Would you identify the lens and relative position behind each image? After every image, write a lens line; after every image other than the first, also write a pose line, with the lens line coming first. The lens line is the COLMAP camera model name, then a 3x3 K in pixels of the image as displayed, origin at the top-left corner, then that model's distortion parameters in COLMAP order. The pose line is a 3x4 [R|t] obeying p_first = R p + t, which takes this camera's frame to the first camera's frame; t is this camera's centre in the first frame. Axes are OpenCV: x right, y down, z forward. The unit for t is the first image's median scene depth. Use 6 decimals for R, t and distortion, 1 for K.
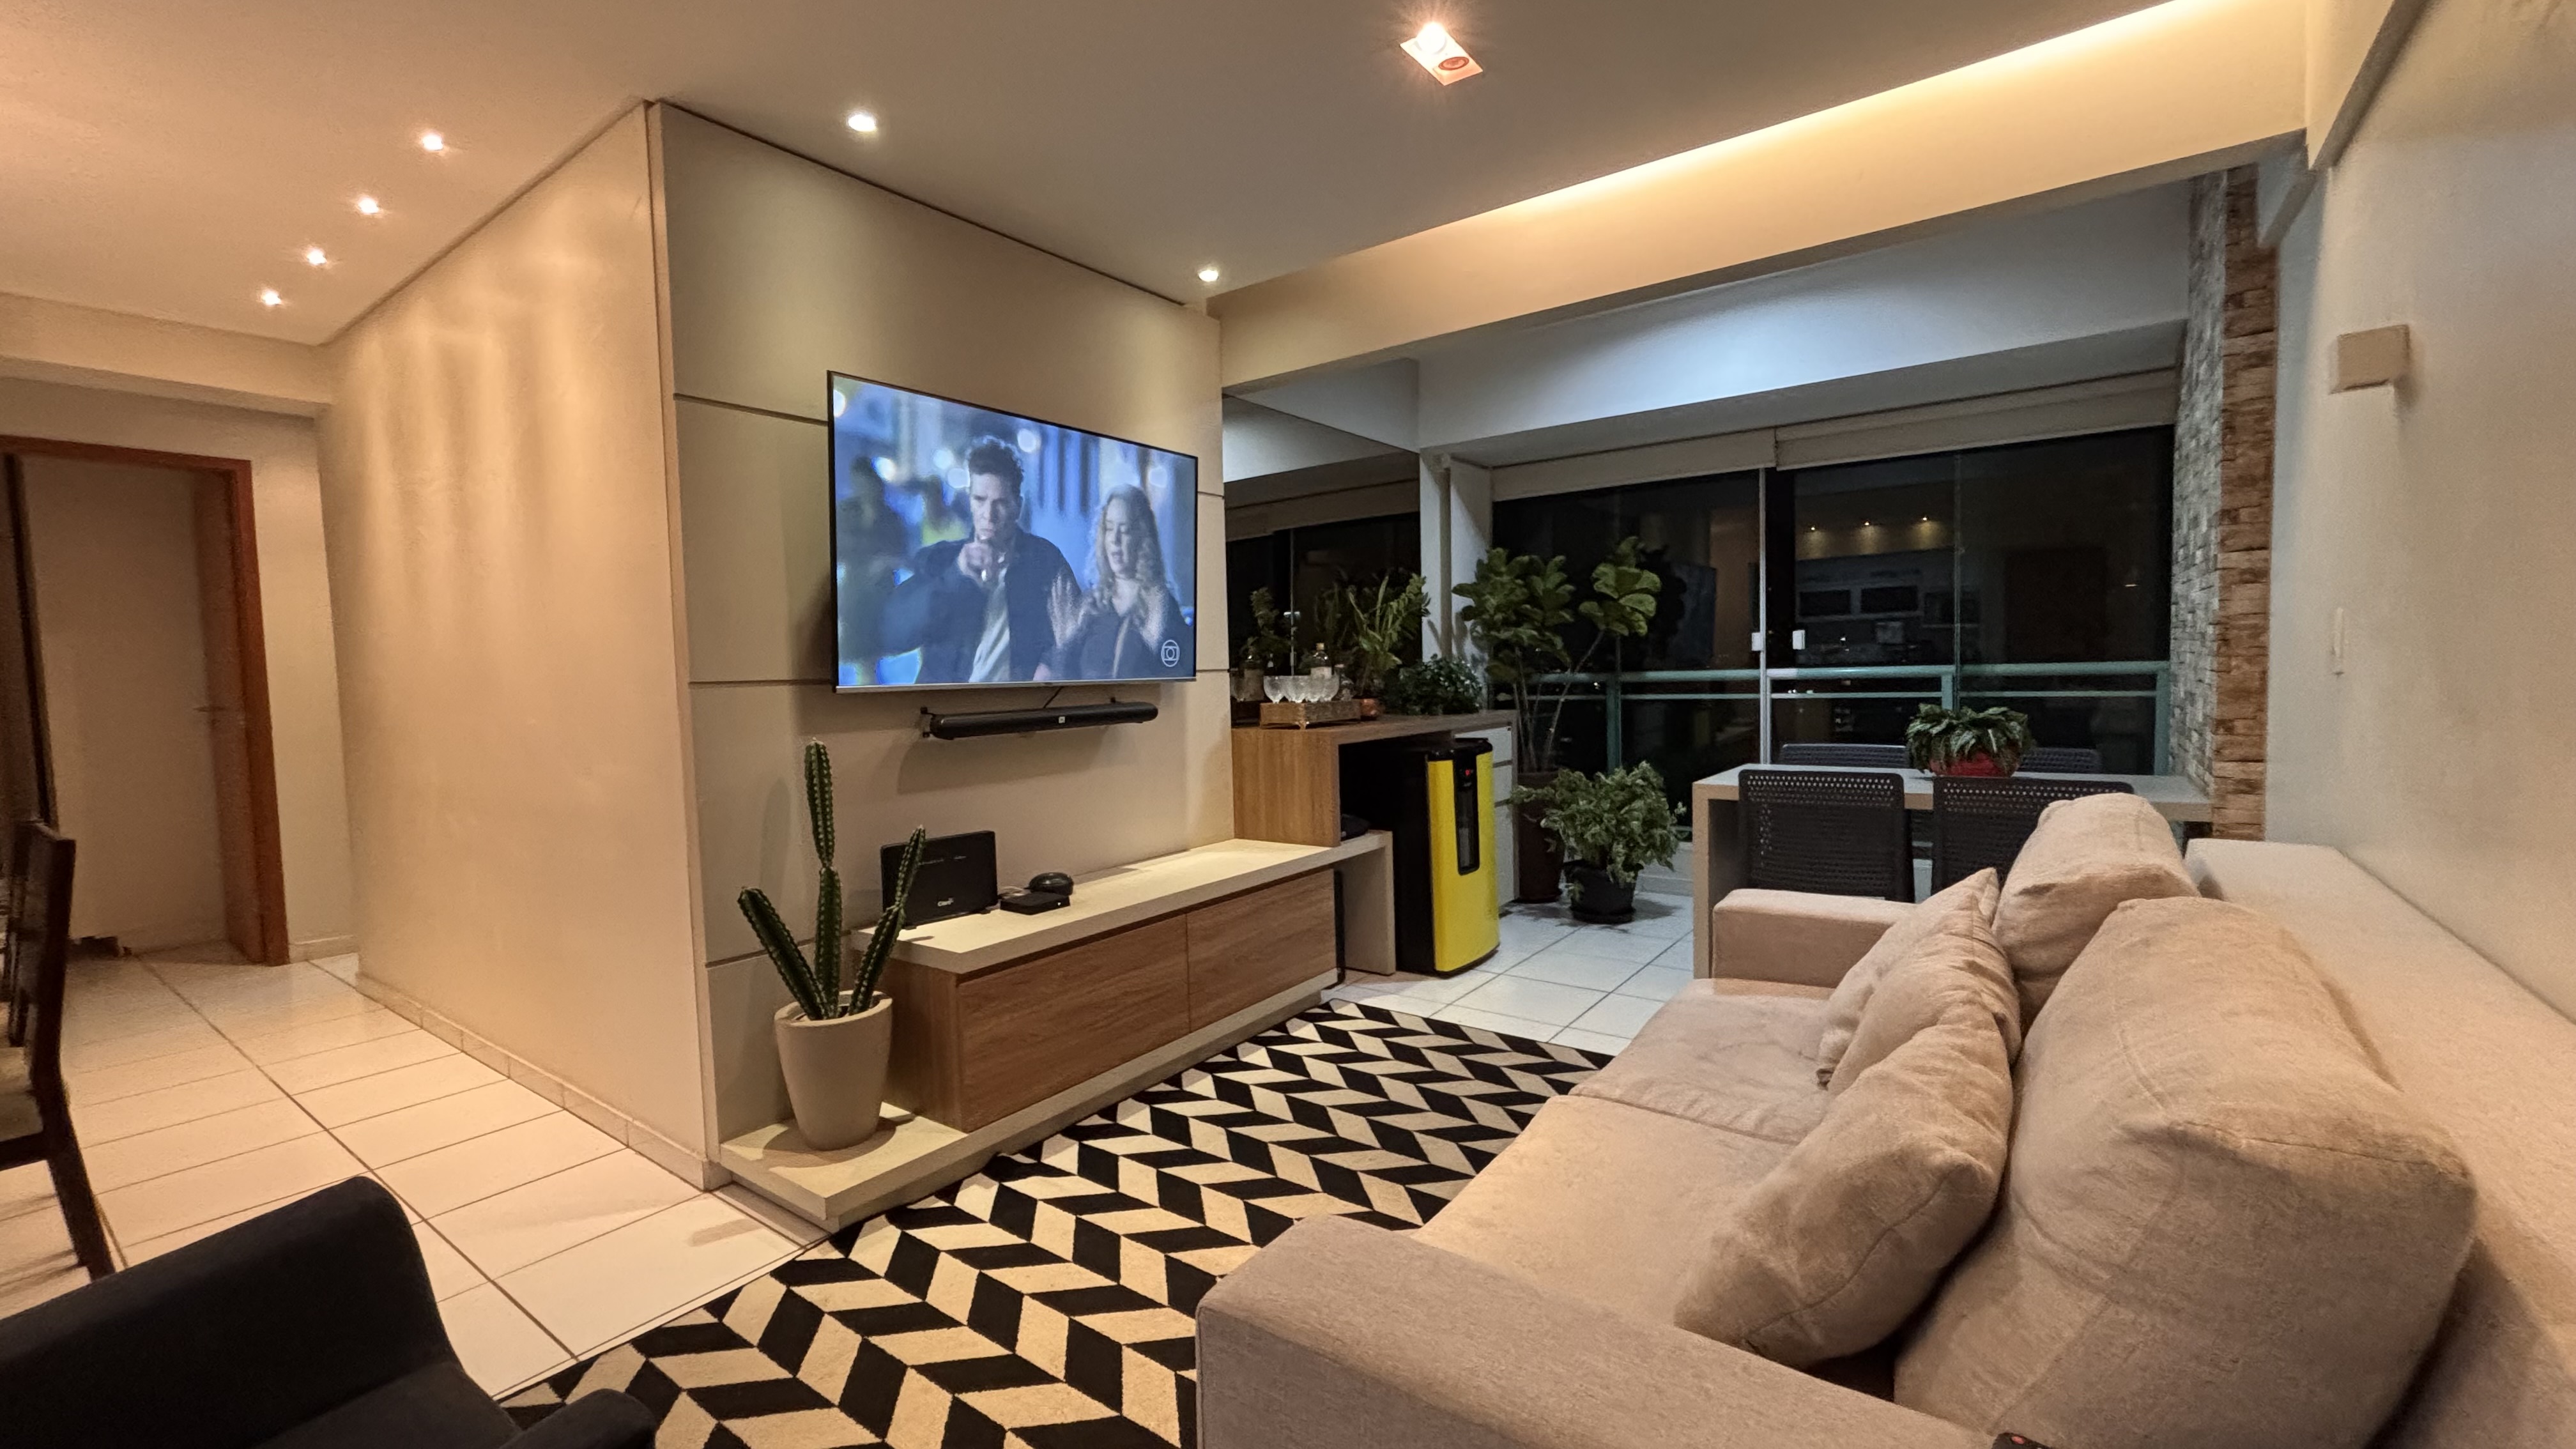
lens RADIAL K [[1054.0, 0, 1300.2], [0, 1054.0, 729.3], [0, 0, 1]] dist [0.012824, -0.001110]
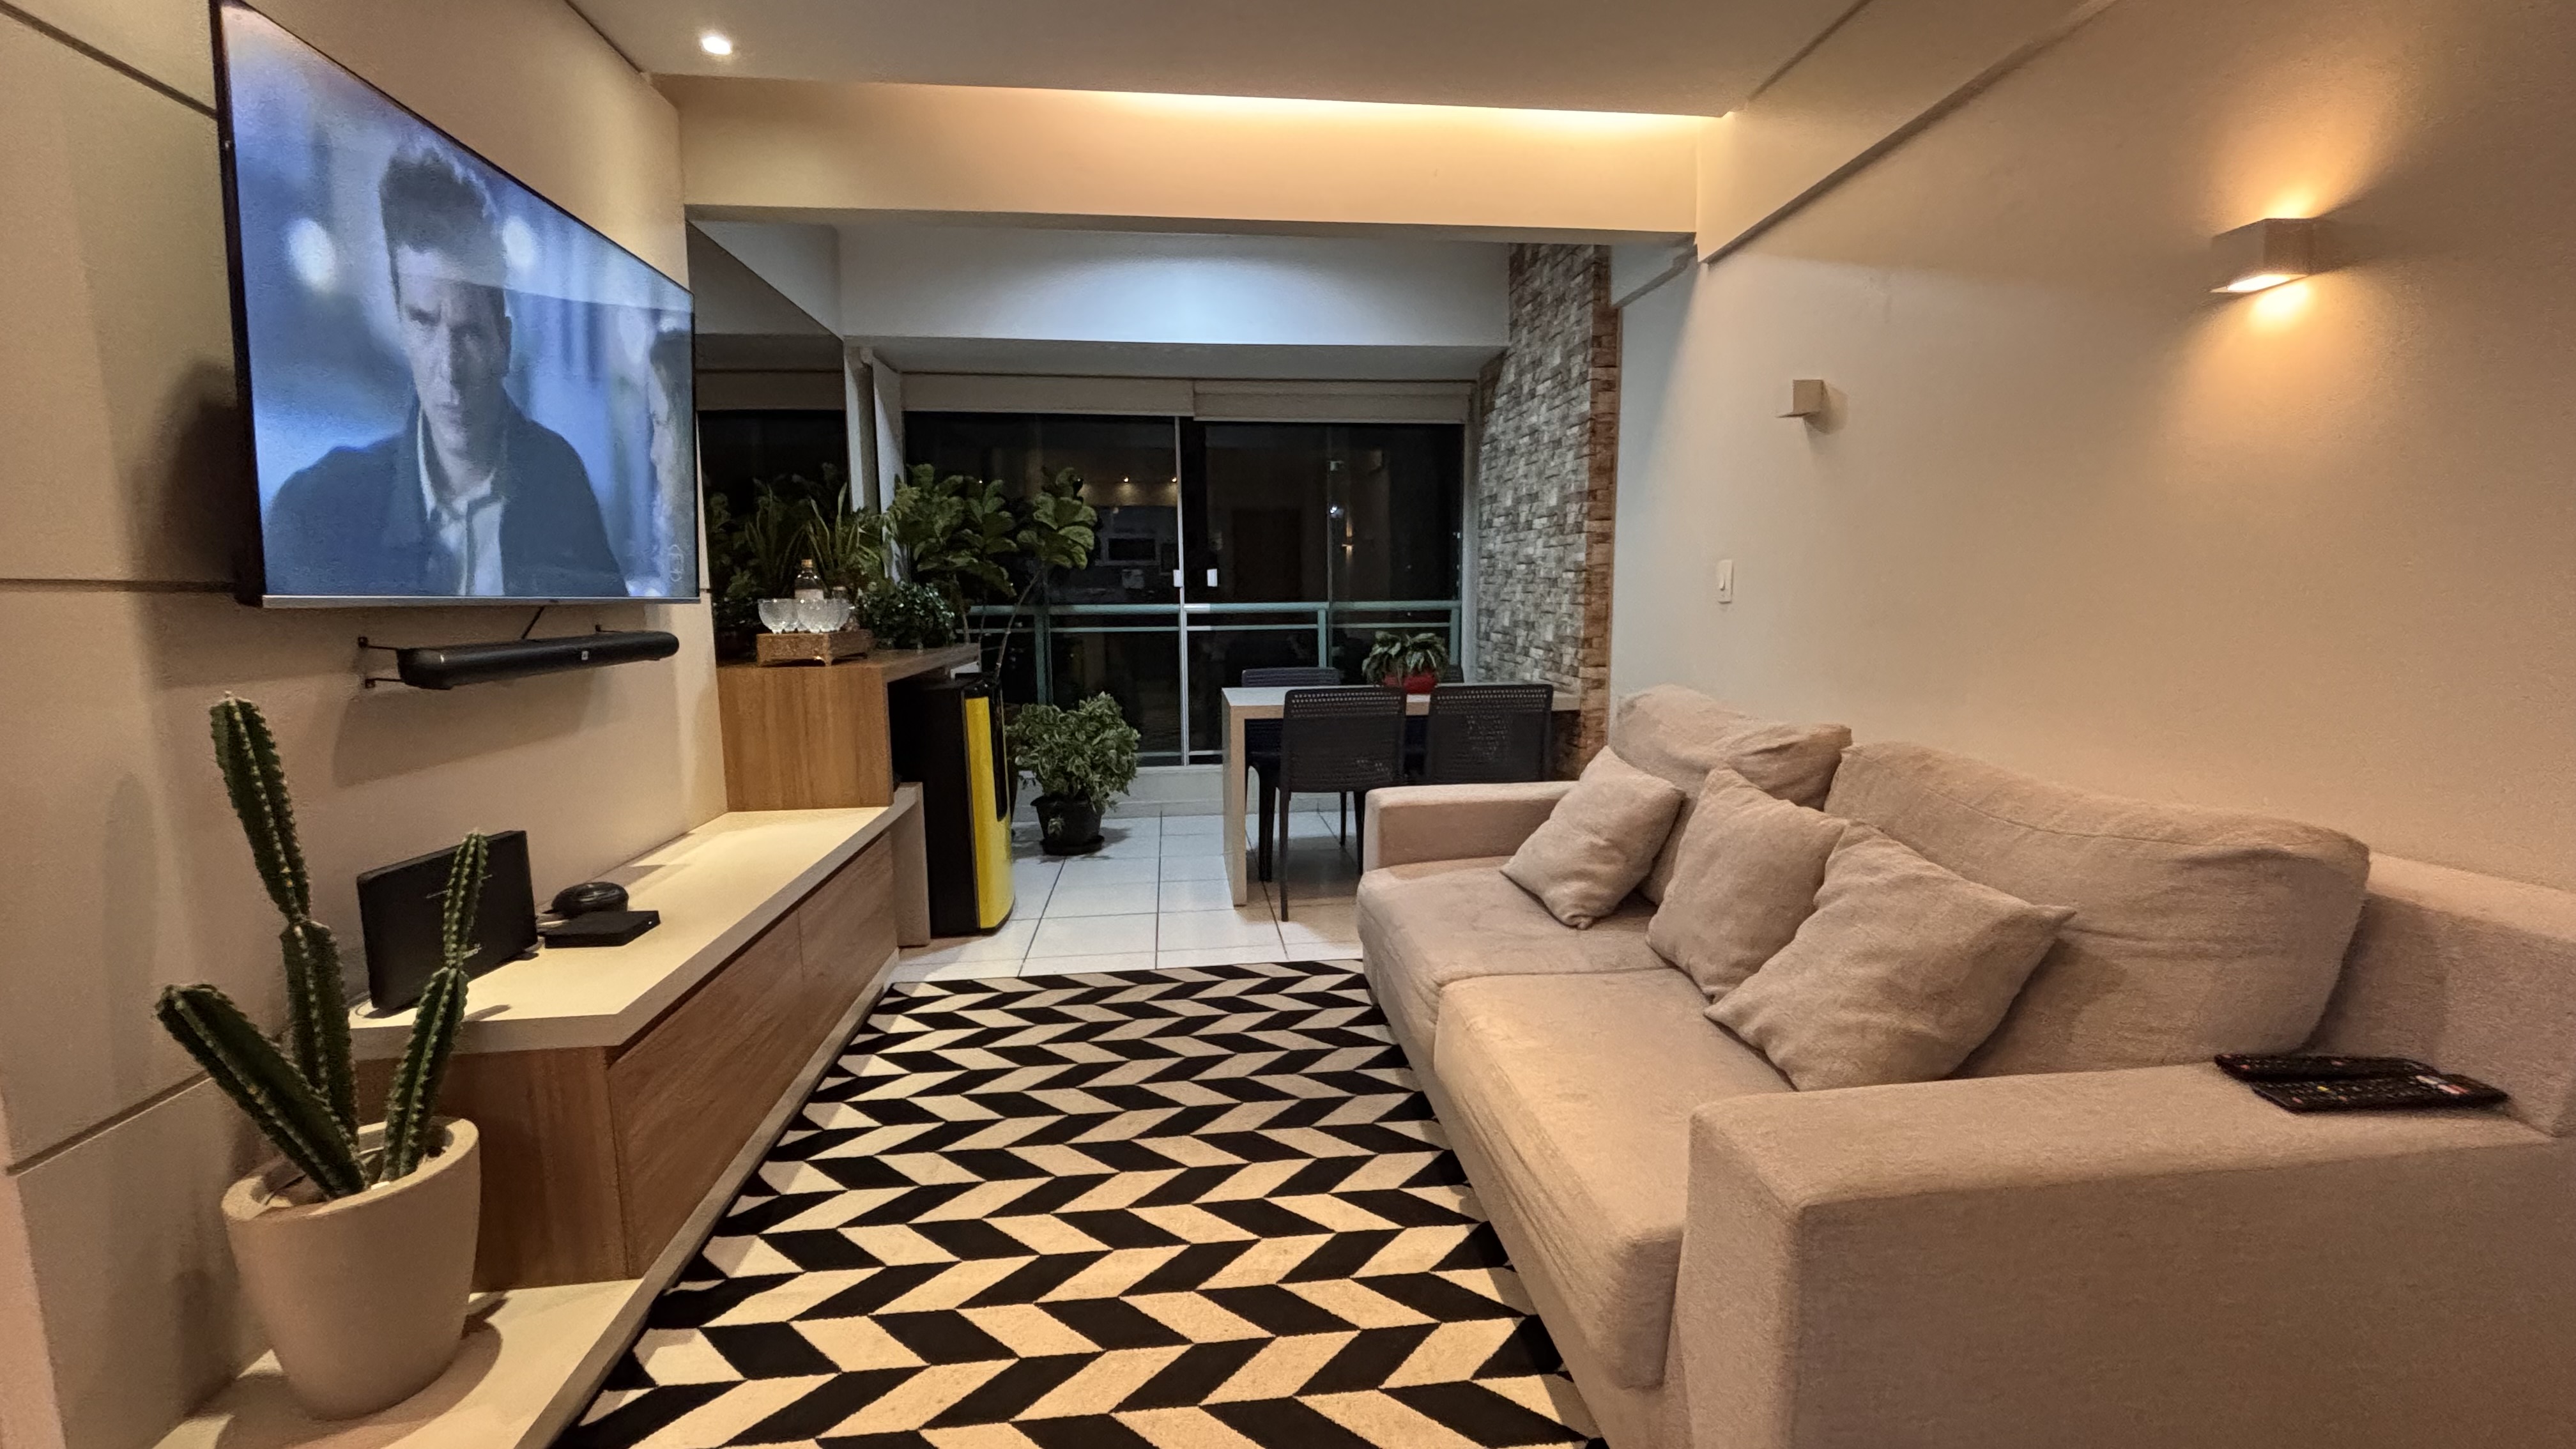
lens RADIAL K [[1054.0, 0, 1283.5], [0, 1054.0, 728.2], [0, 0, 1]] dist [0.012824, -0.001110]
pose [[0.735468, -0.066063, 0.674332, -0.293283], [0.030889, 0.997470, 0.064031, 0.006101], [-0.676856, -0.026263, 0.735647, 0.165228]]
